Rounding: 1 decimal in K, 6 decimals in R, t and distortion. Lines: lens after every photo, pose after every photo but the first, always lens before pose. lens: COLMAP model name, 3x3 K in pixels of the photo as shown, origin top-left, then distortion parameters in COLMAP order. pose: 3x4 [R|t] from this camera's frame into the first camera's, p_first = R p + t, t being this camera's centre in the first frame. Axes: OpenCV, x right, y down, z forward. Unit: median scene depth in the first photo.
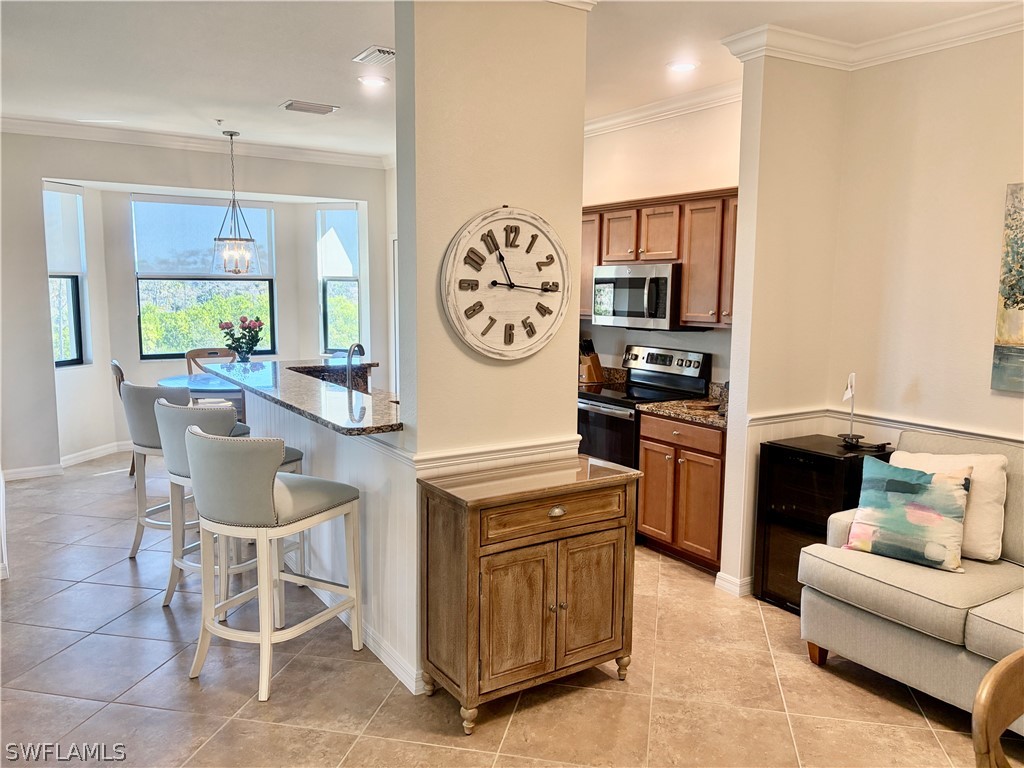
lens RADIAL K [[777.6, 0, 517.7], [0, 777.6, 385.1], [0, 0, 1]] dist [0.024175, -0.006052]
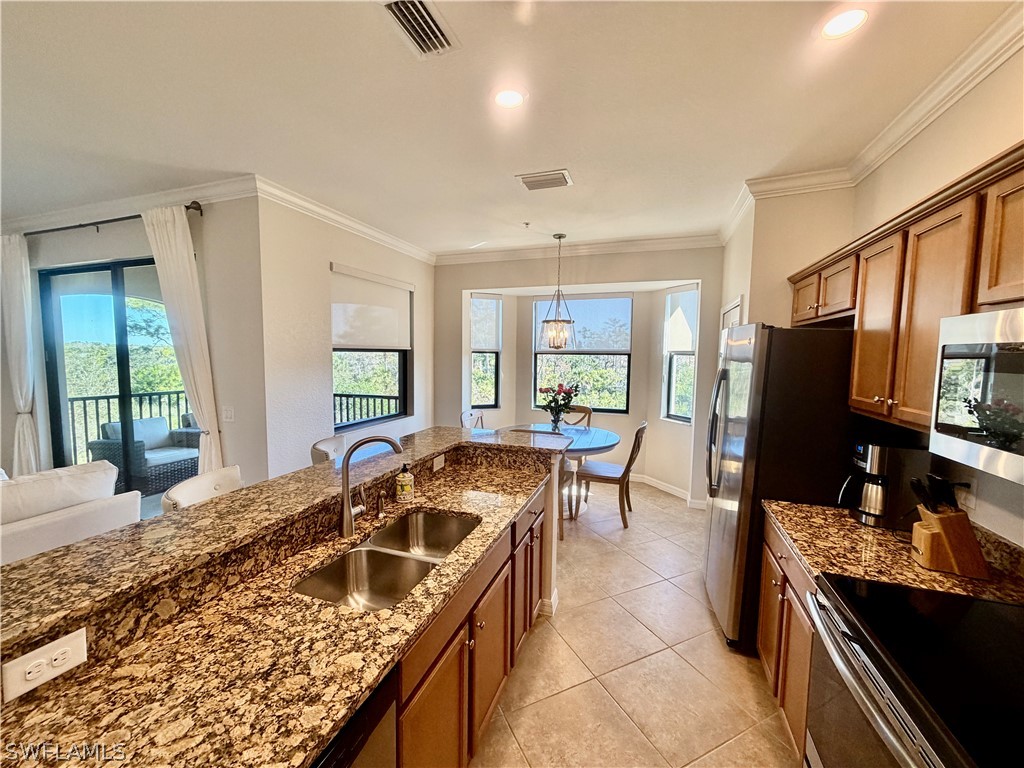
lens RADIAL K [[408.2, 0, 510.5], [0, 408.2, 385.9], [0, 0, 1]] dist [0.000508, -0.000088]
pose [[0.607518, 0.061313, -0.791936, 0.111748], [-0.108390, 0.994089, -0.006185, -0.074280], [0.786875, 0.089595, 0.610573, 0.565964]]
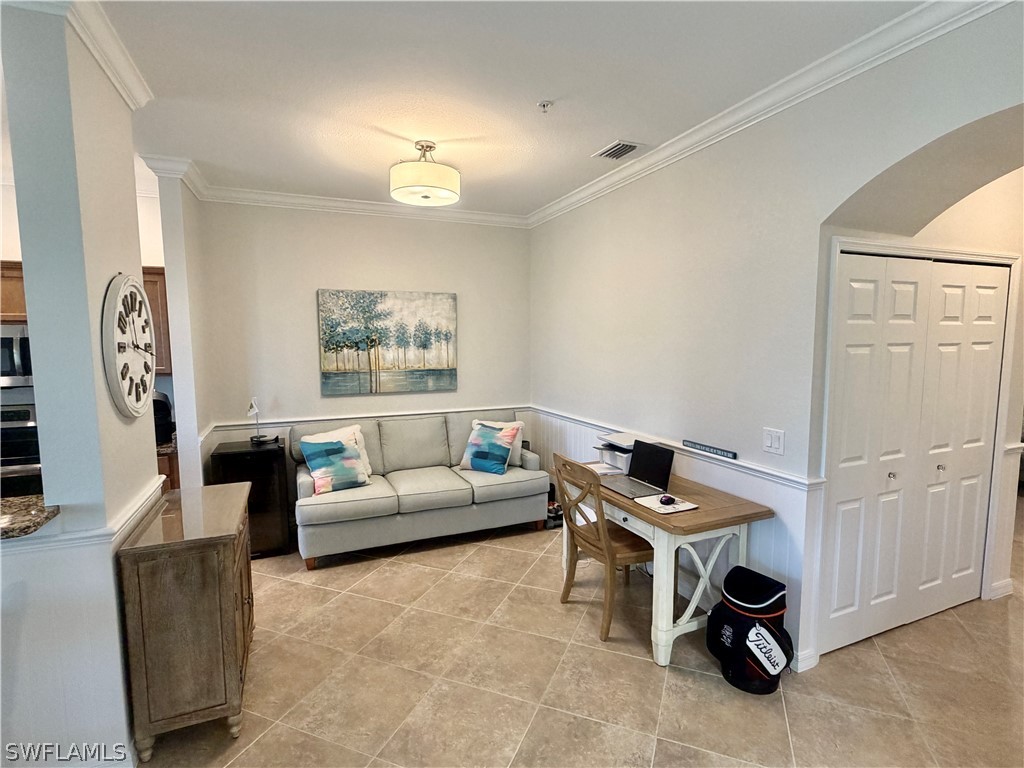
lens RADIAL K [[511.1, 0, 506.0], [0, 511.1, 387.4], [0, 0, 1]] dist [0.005311, 0.000649]
pose [[0.184036, -0.104089, 0.977393, -0.293407], [0.134137, 0.987734, 0.079933, -0.029519], [-0.973724, 0.116393, 0.195741, 0.179454]]
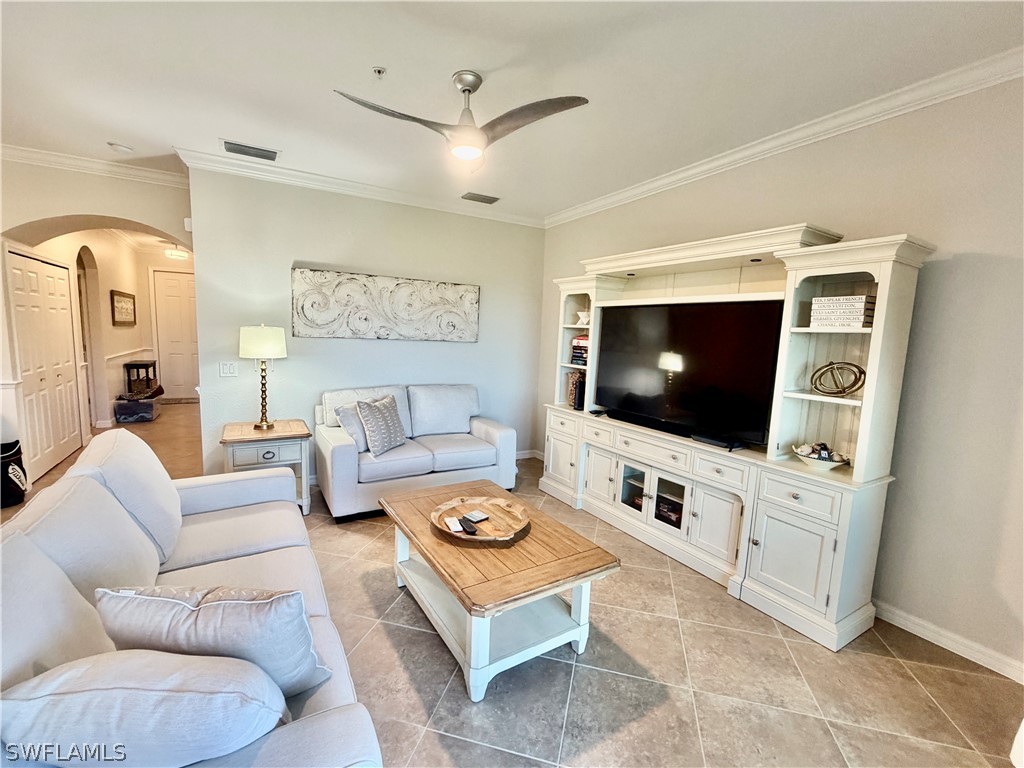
lens RADIAL K [[443.5, 0, 513.7], [0, 443.5, 386.2], [0, 0, 1]] dist [-0.000731, 0.000475]
pose [[-0.997861, -0.050678, 0.041284, -0.554980], [-0.038937, 0.968152, 0.247315, -0.062642], [-0.052502, 0.245179, -0.968055, 0.563479]]
